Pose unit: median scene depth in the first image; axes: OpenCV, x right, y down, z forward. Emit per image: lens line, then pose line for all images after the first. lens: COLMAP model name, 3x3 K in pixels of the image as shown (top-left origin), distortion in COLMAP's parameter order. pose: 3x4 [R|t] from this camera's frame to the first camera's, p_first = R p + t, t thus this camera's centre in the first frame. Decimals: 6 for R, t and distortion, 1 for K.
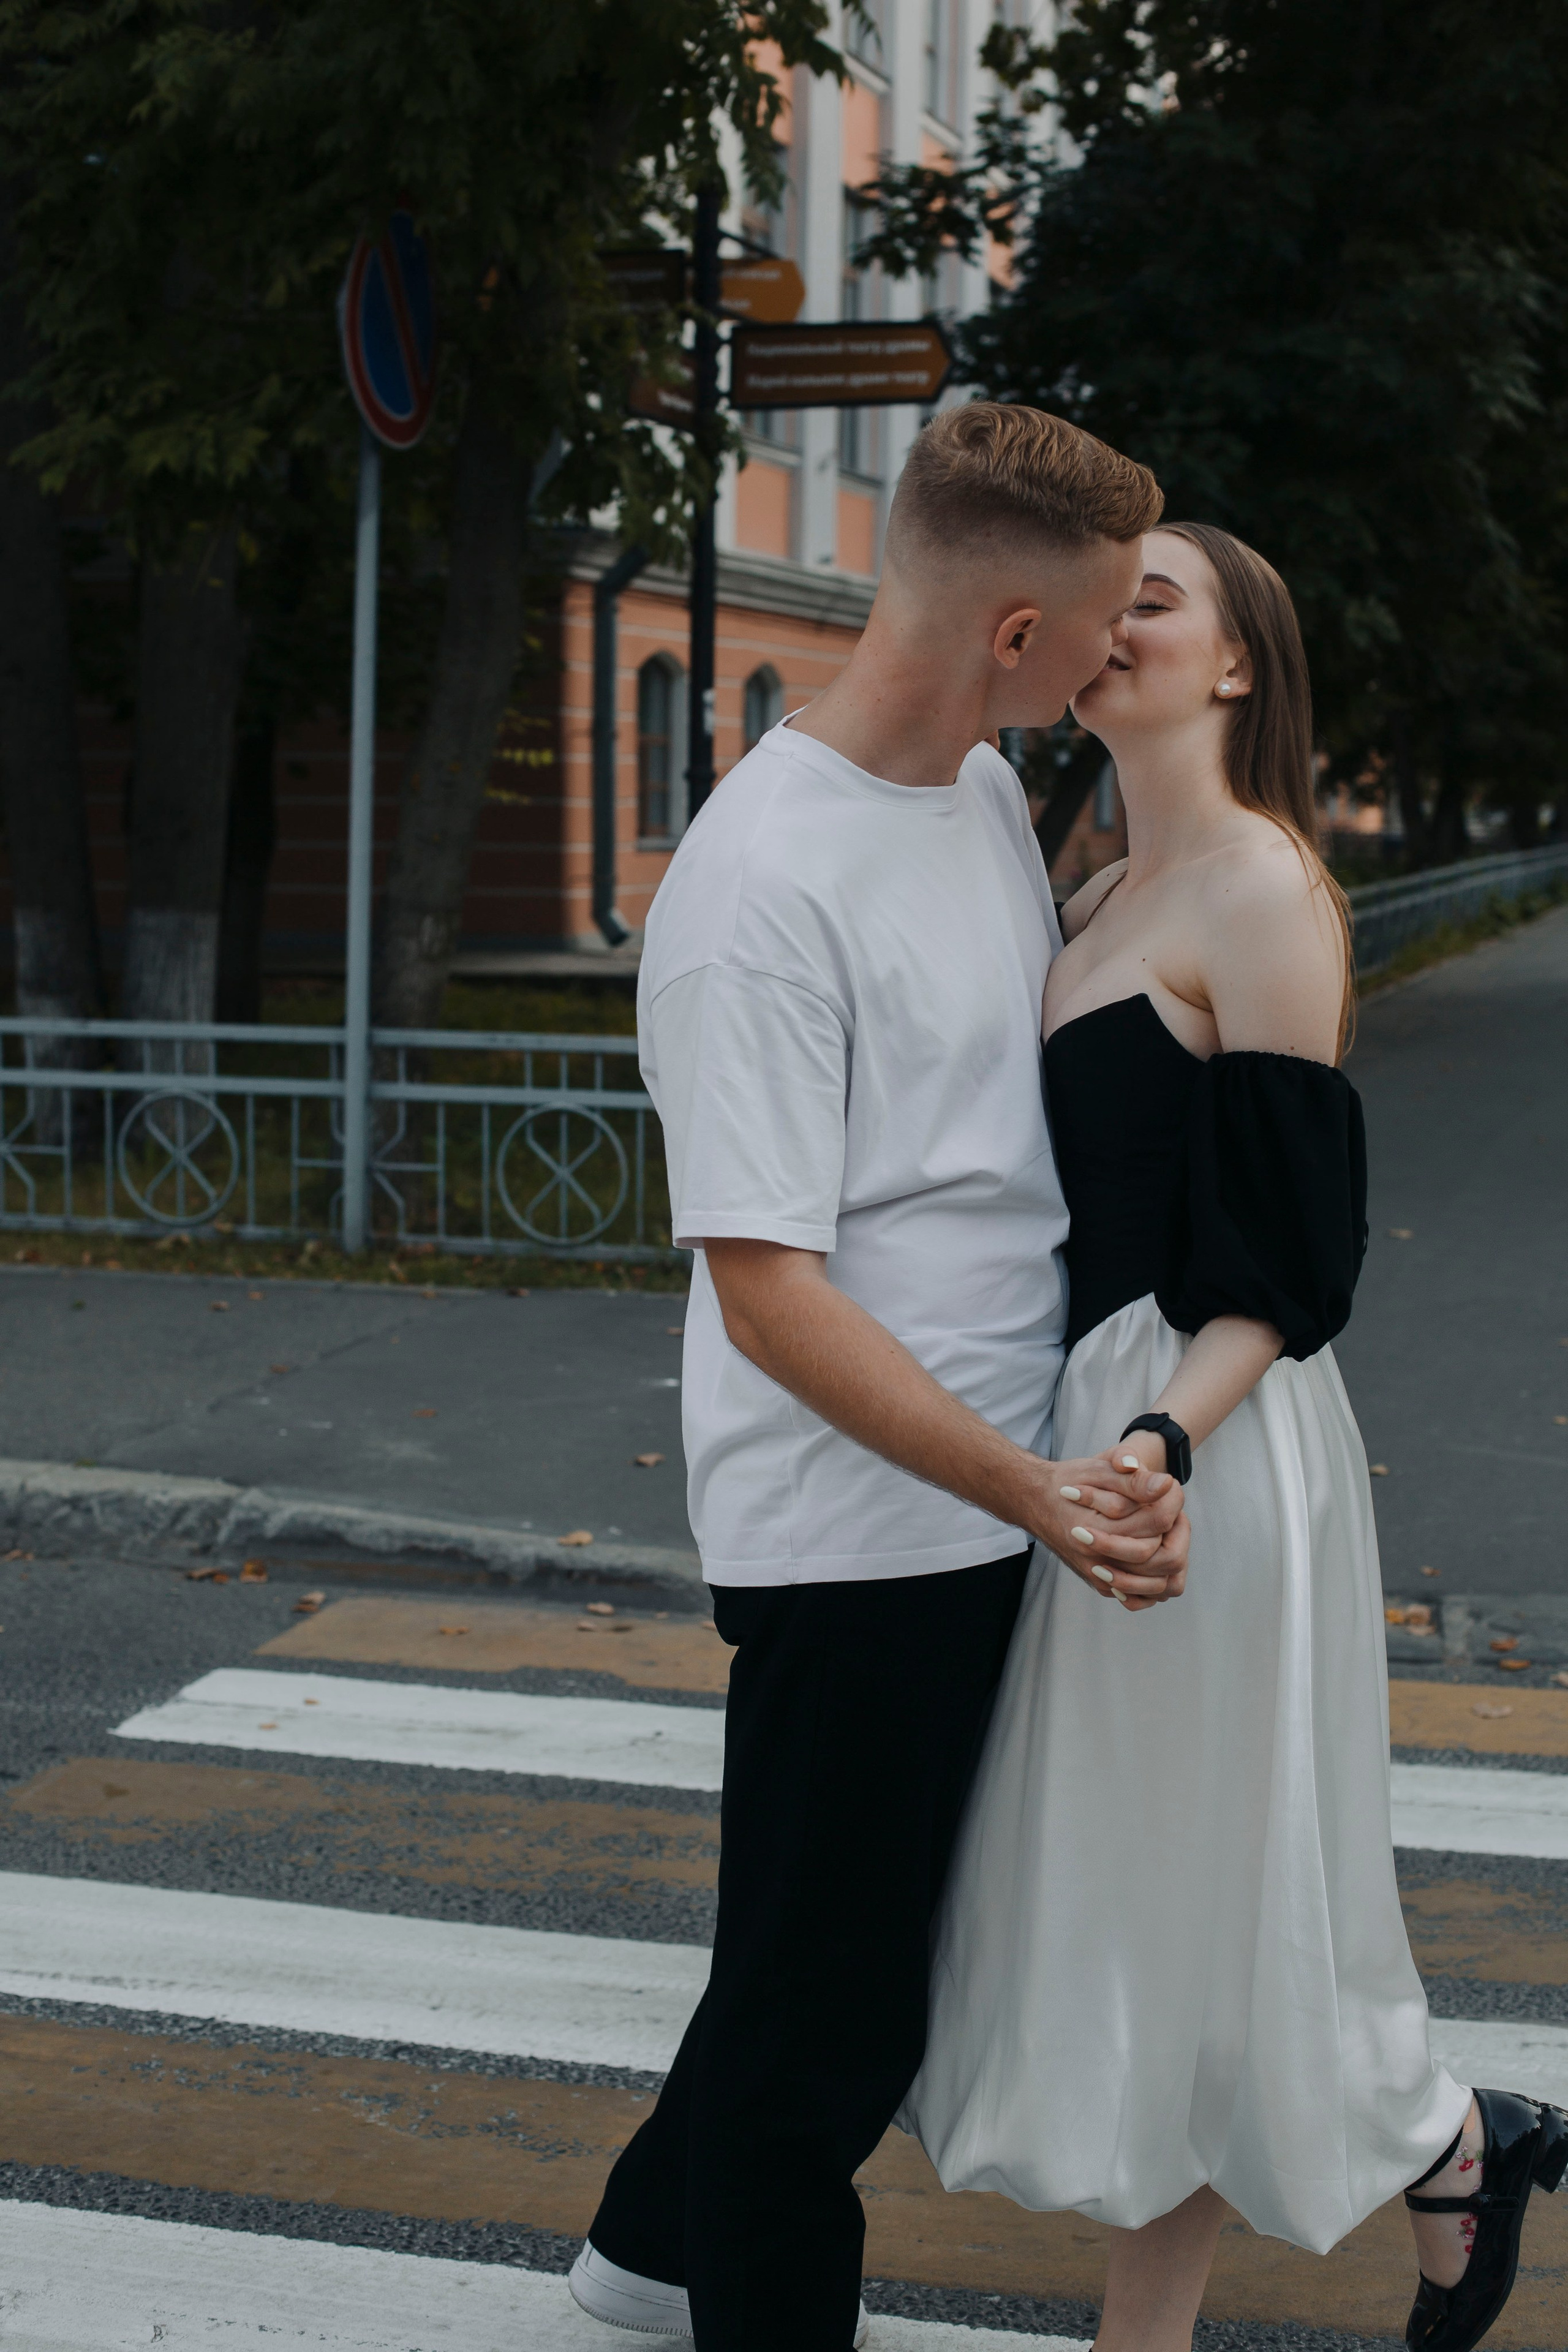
lens RADIAL K [[3759.4, 0, 656.6], [0, 3759.4, 992.6], [0, 0, 1]] dist [-0.077648, -0.149272]
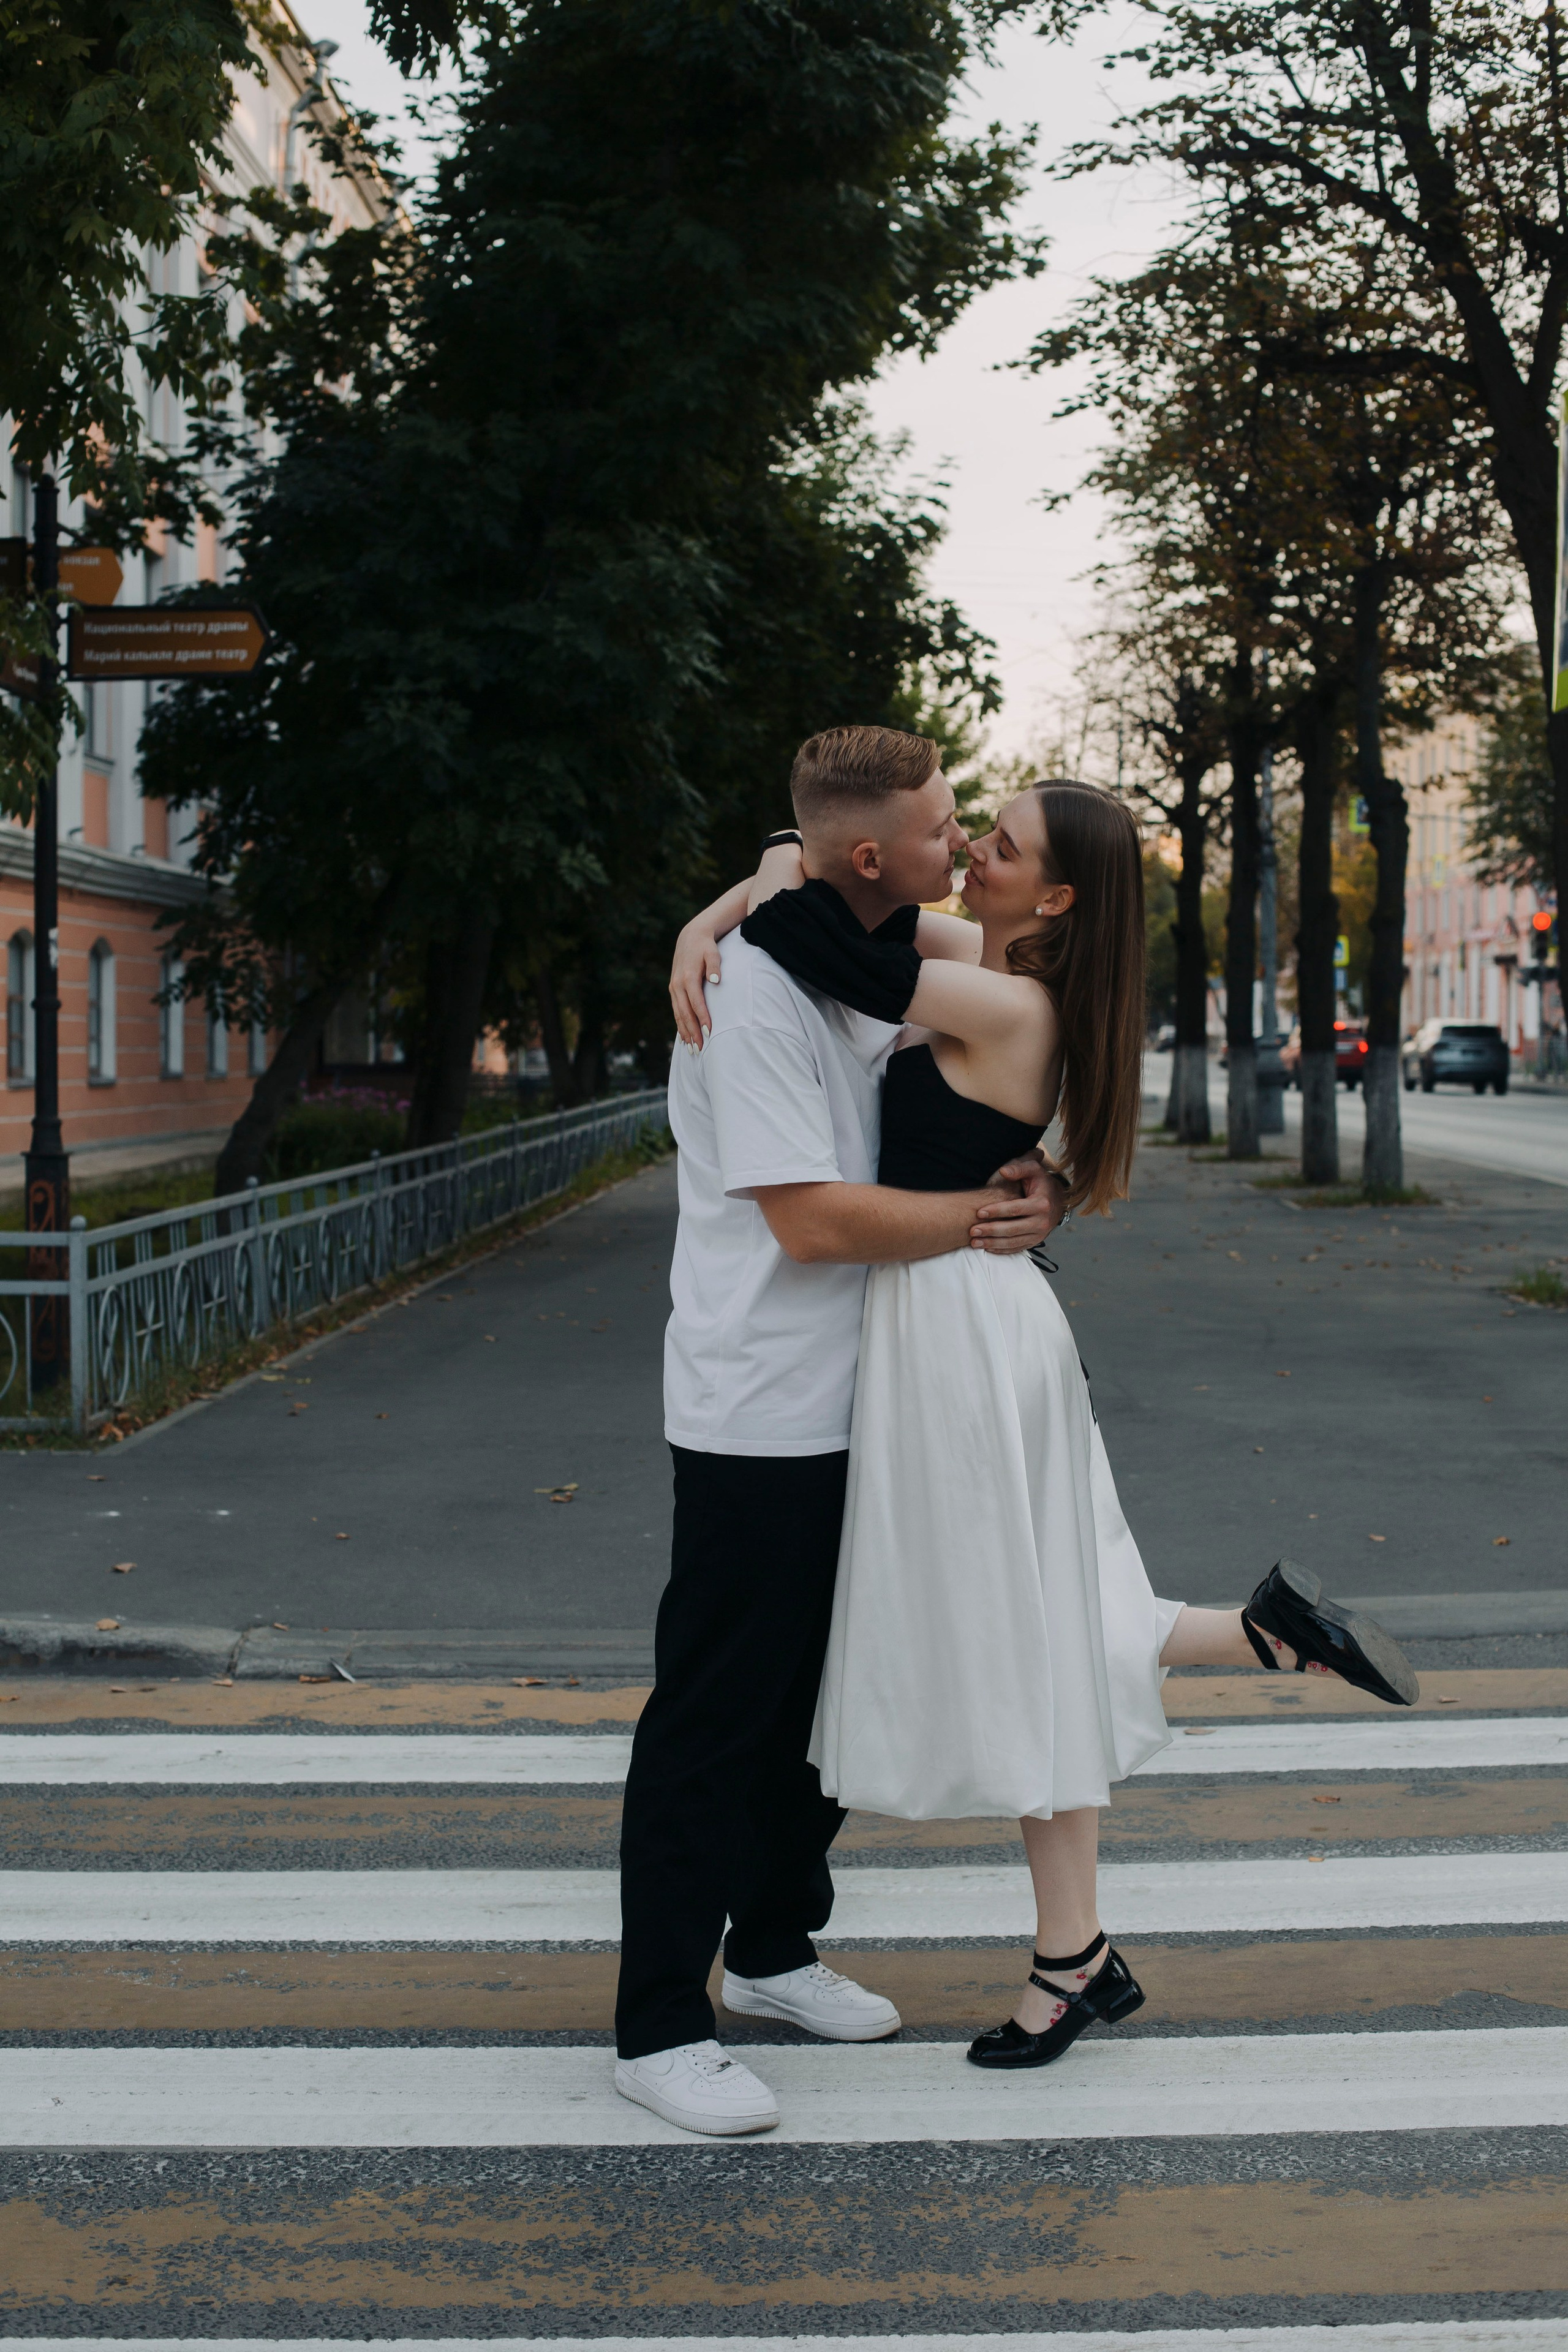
lens RADIAL K [[3720.8, 0, 739.6], [0, 3720.8, 1024.6], [0, 0, 1]] dist [-0.139062, 0.105047]
pose [[0.966169, -0.014713, 0.257489, -0.073879], [0.030103, 0.997981, -0.055931, 0.016369], [-0.256146, 0.061790, 0.964661, -0.119944]]
